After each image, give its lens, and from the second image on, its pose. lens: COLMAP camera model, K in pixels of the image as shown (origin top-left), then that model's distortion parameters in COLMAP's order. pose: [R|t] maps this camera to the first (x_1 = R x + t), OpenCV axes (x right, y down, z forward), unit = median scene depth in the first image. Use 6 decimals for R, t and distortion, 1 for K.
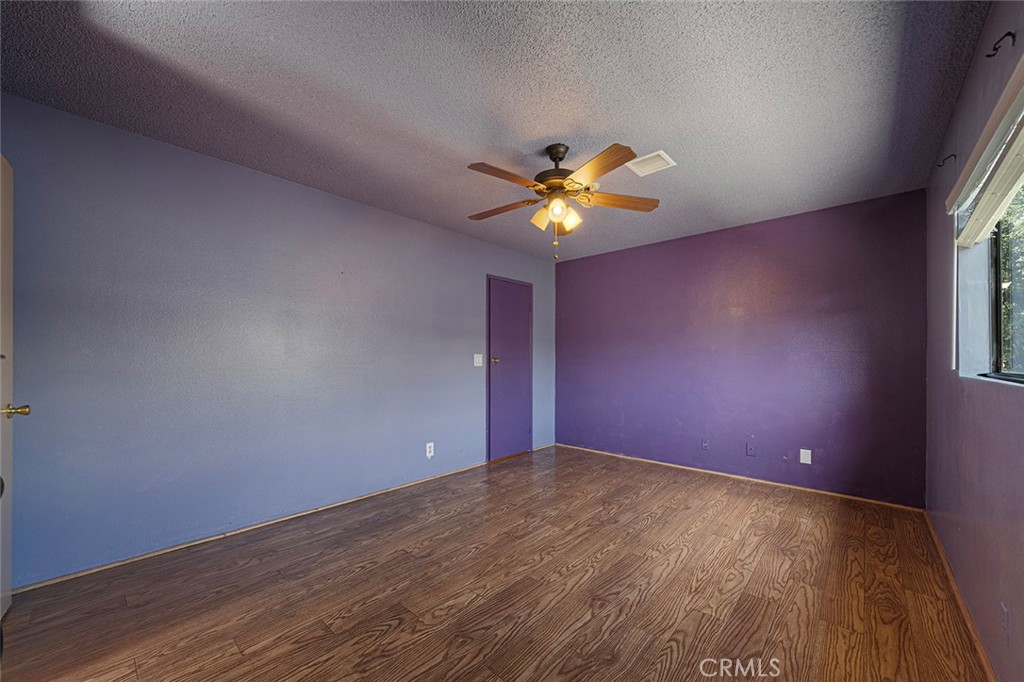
lens RADIAL K [[374.4, 0, 512.9], [0, 374.4, 351.7], [0, 0, 1]] dist [-0.000097, -0.000804]
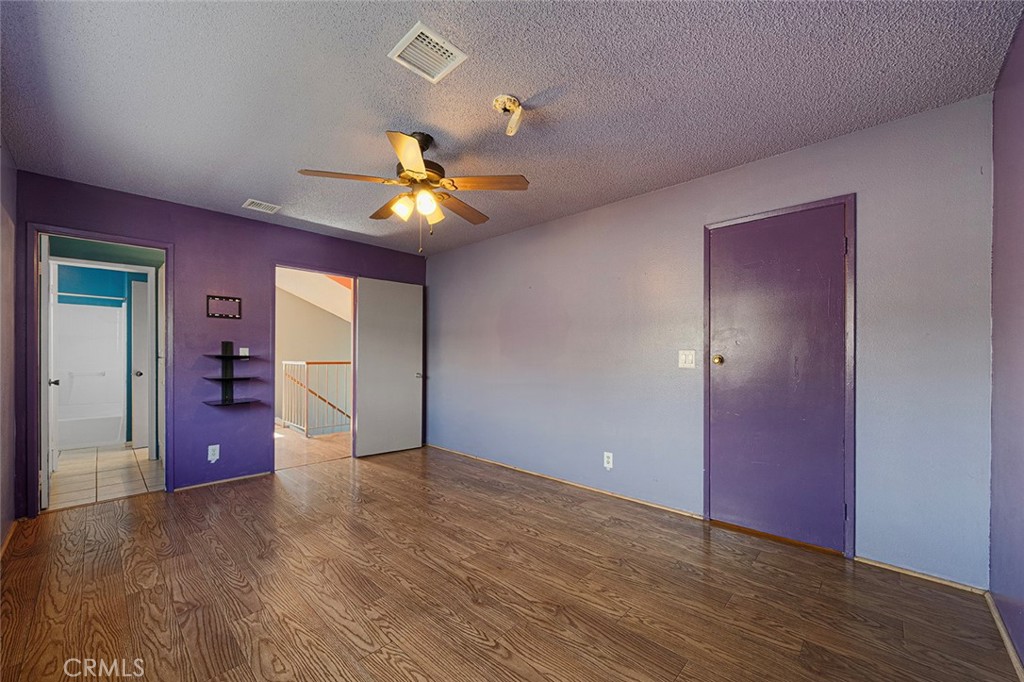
lens RADIAL K [[397.2, 0, 509.2], [0, 397.2, 347.7], [0, 0, 1]] dist [-0.002106, 0.000228]
pose [[-0.007173, -0.021831, -0.999736, 1.020857], [0.016470, 0.999623, -0.021947, 0.021136], [0.999839, -0.016623, -0.006810, 1.105953]]
